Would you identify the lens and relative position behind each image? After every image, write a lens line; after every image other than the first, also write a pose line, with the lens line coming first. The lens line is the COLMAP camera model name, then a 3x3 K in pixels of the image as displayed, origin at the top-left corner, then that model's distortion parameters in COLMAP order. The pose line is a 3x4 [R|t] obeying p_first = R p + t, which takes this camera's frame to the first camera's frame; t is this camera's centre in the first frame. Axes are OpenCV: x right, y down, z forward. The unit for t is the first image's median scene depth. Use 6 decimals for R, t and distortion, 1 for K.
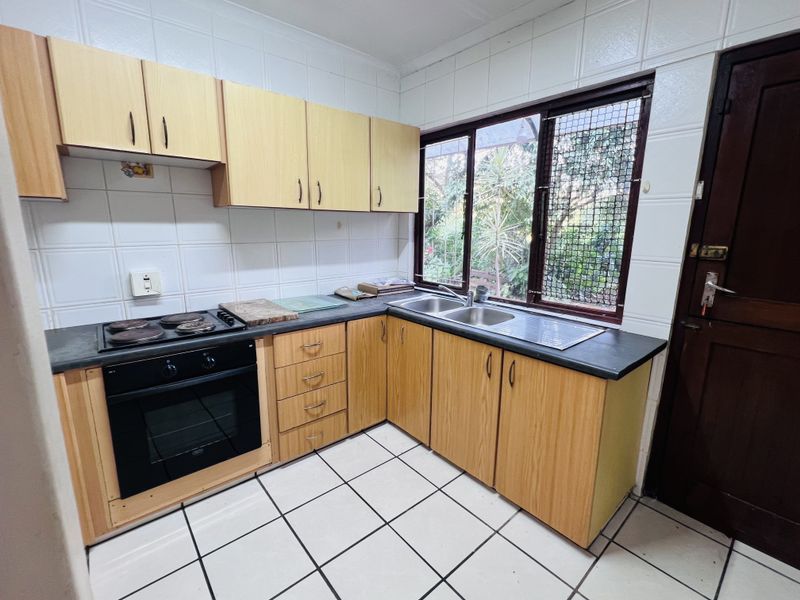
lens RADIAL K [[362.1, 0, 396.6], [0, 362.1, 301.2], [0, 0, 1]] dist [-0.002091, 0.000287]
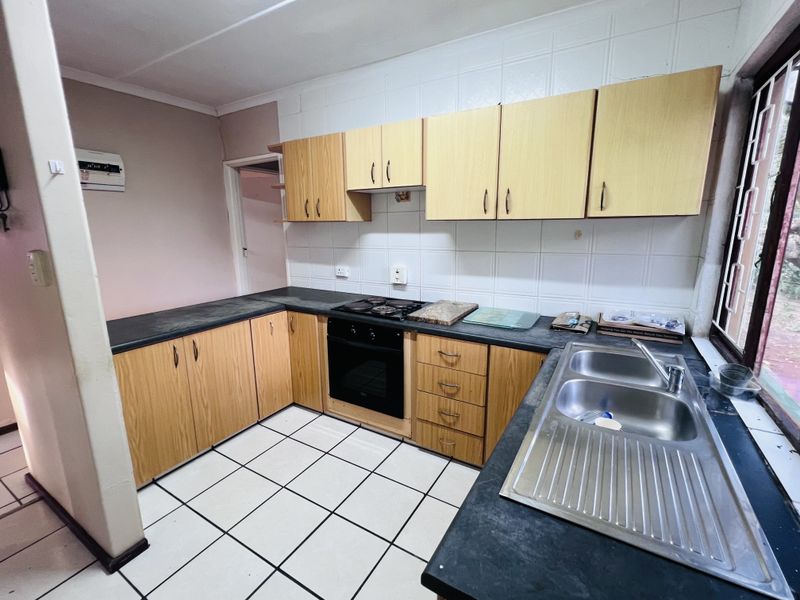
lens RADIAL K [[362.1, 0, 395.3], [0, 362.1, 301.2], [0, 0, 1]] dist [-0.002091, 0.000287]
pose [[0.313355, 0.187179, -0.931006, 0.639582], [-0.180283, 0.974279, 0.135200, -0.134695], [0.932366, 0.125479, 0.339040, 0.490205]]
